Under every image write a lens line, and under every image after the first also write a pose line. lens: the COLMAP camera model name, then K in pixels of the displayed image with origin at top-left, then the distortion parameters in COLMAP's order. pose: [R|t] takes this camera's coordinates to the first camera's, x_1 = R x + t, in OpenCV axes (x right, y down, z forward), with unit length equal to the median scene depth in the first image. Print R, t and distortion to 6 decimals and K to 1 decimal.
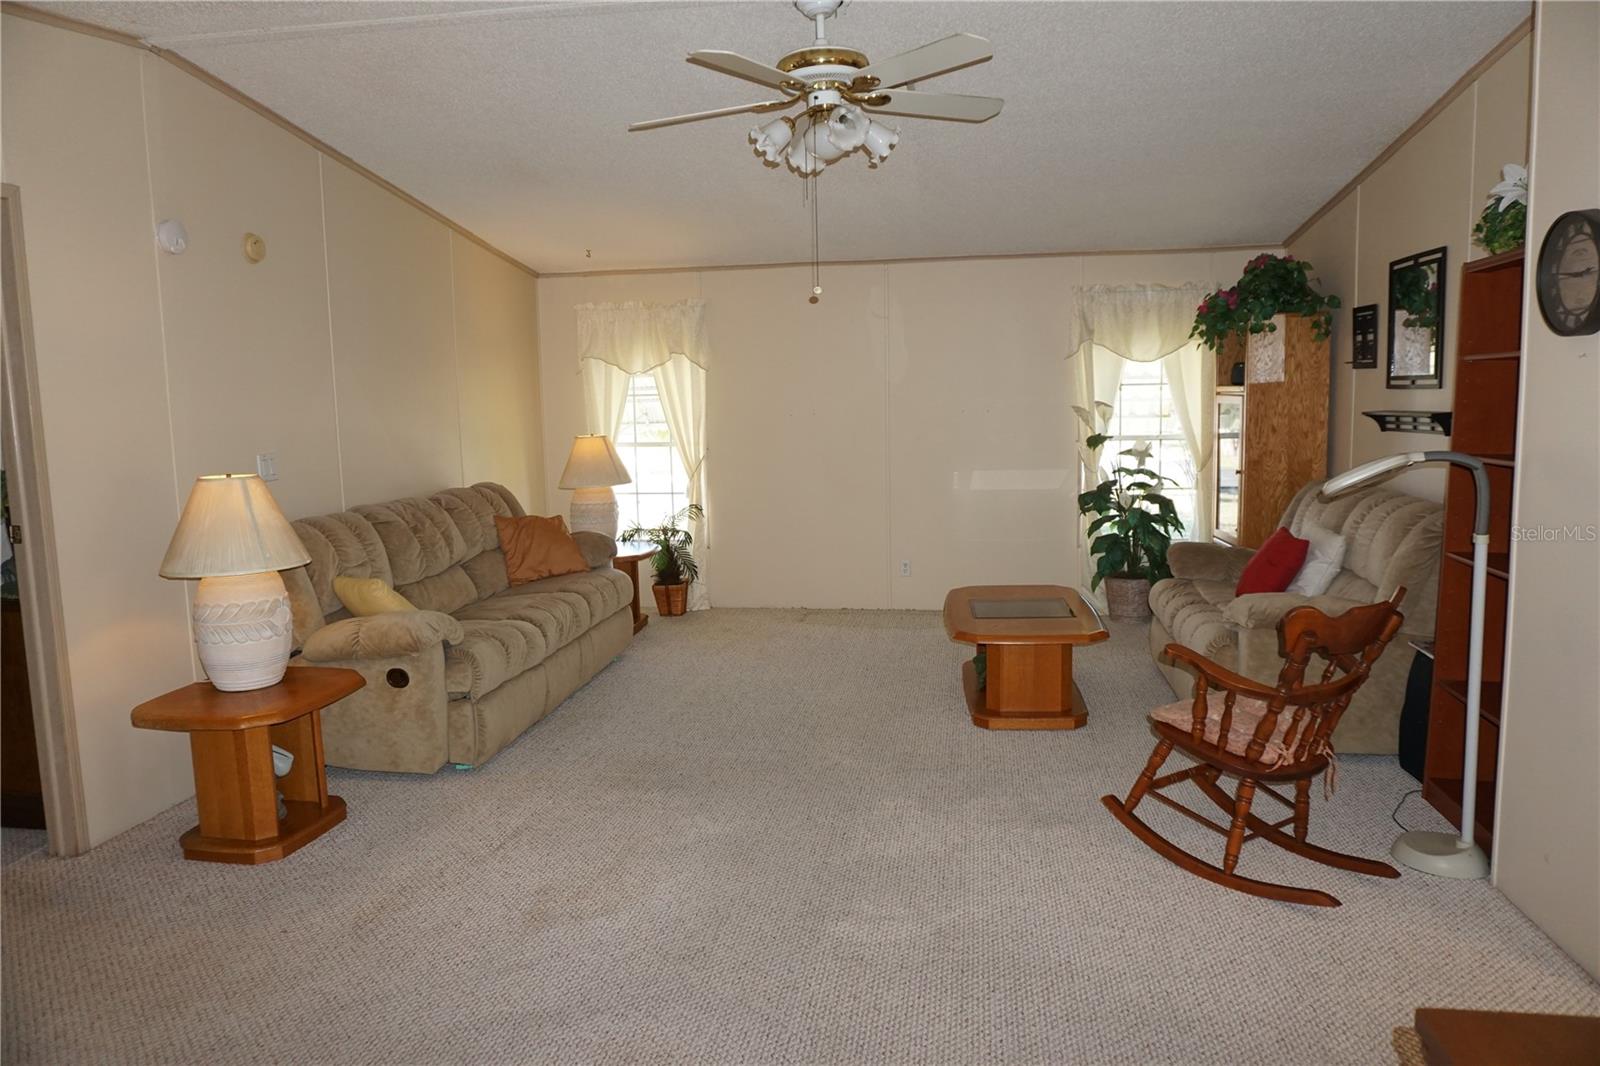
lens RADIAL K [[1085.6, 0, 800.0], [0, 1085.6, 533.0], [0, 0, 1]] dist [-0.027111, 0.000242]
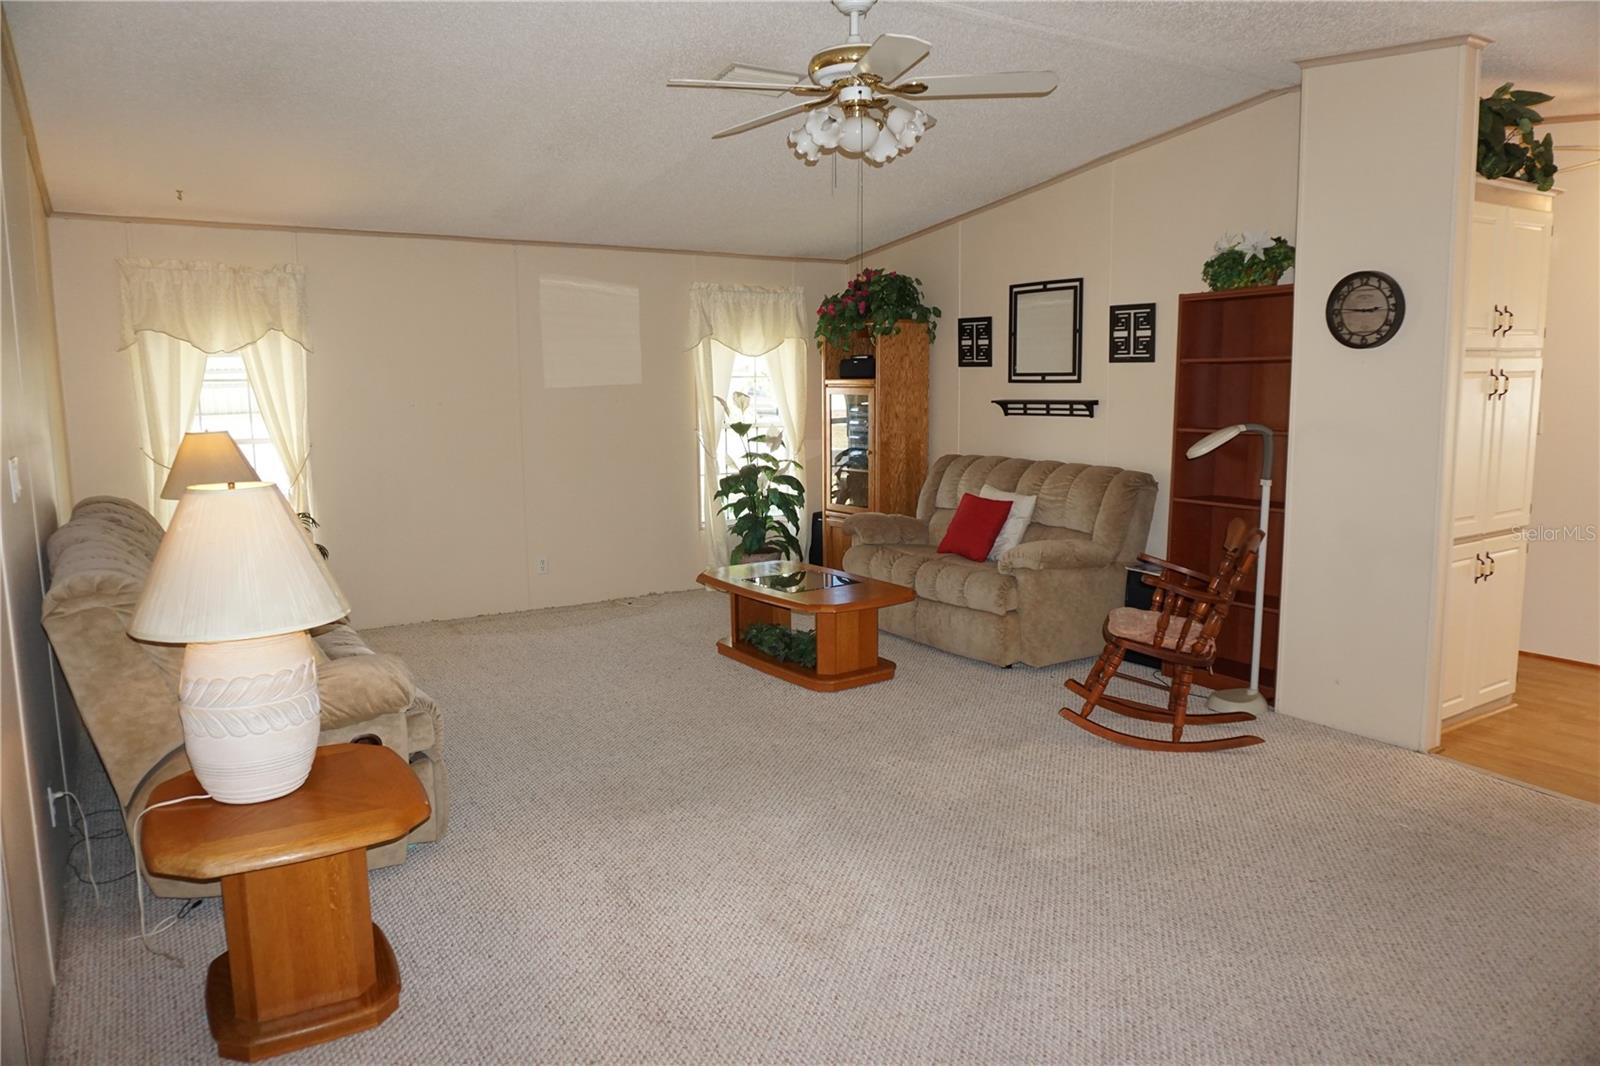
lens RADIAL K [[1085.3, 0, 799.8], [0, 1085.3, 528.2], [0, 0, 1]] dist [-0.031839, 0.037072]
pose [[0.750297, -0.073380, 0.657016, -0.446270], [0.074113, 0.996892, 0.026705, -0.011206], [-0.656933, 0.028656, 0.753404, 0.162349]]
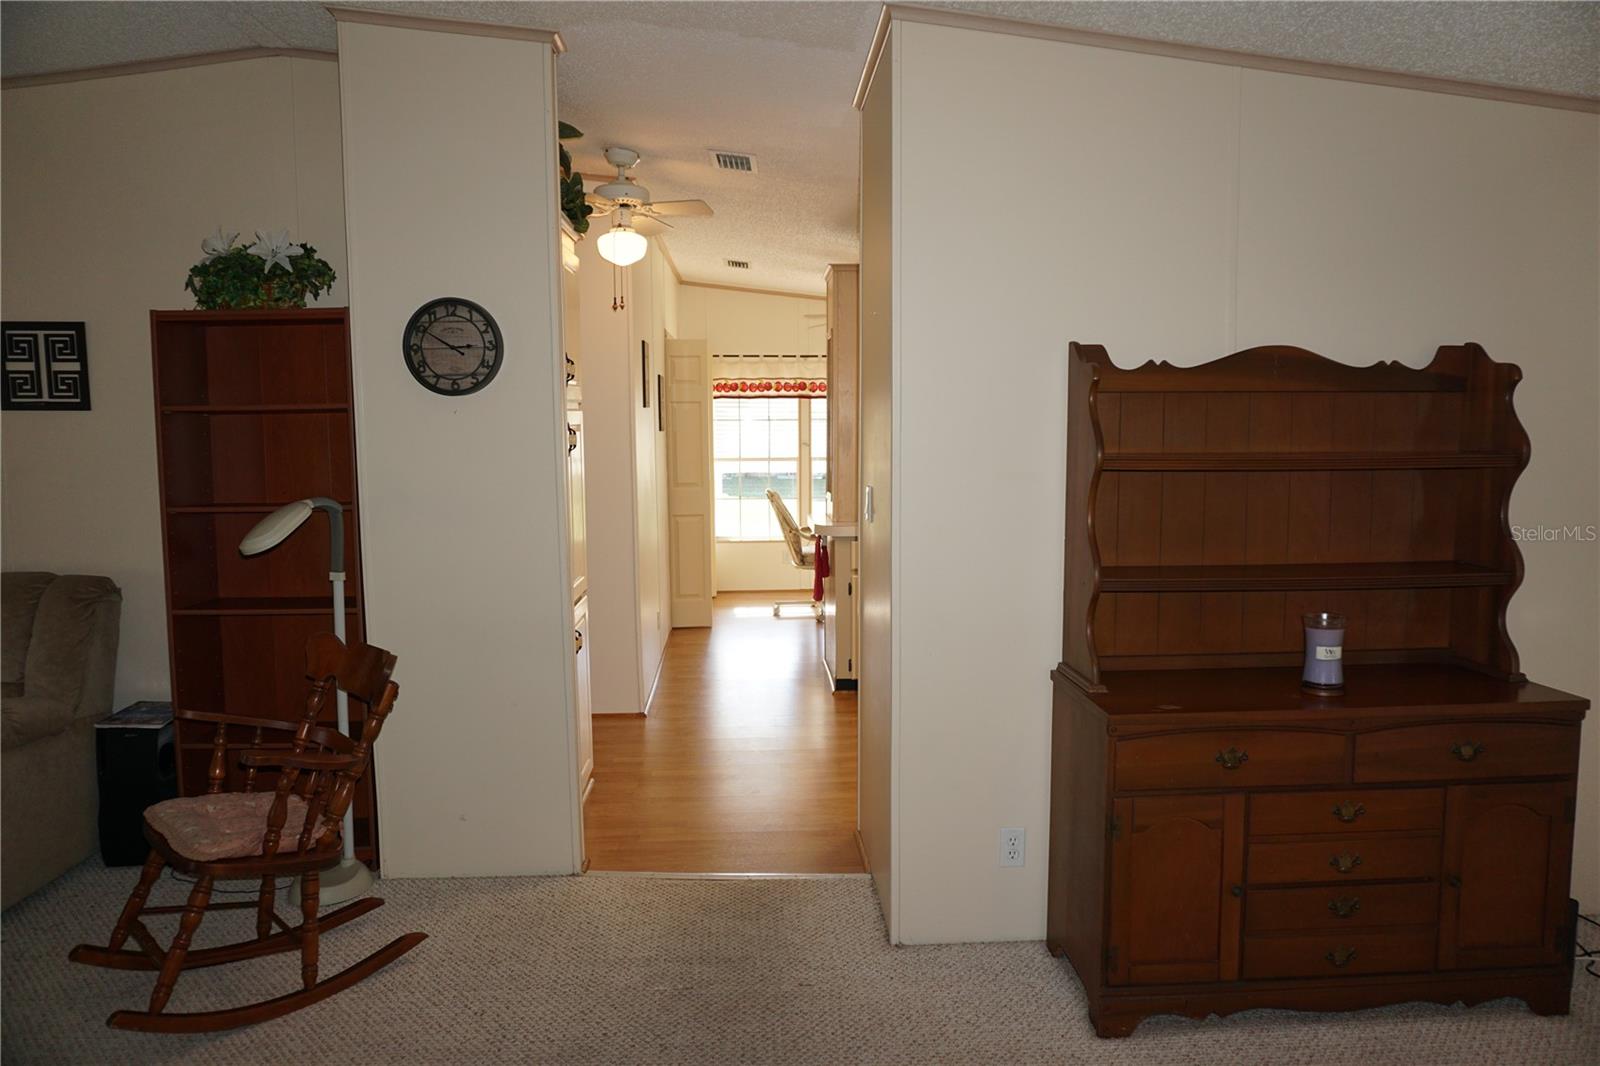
lens RADIAL K [[1079.0, 0, 809.5], [0, 1079.0, 528.9], [0, 0, 1]] dist [-0.060616, 0.031560]
pose [[-0.216904, -0.070791, 0.973623, -0.272784], [0.131189, 0.986206, 0.100933, -0.047658], [-0.967338, 0.149621, -0.204625, 0.405074]]
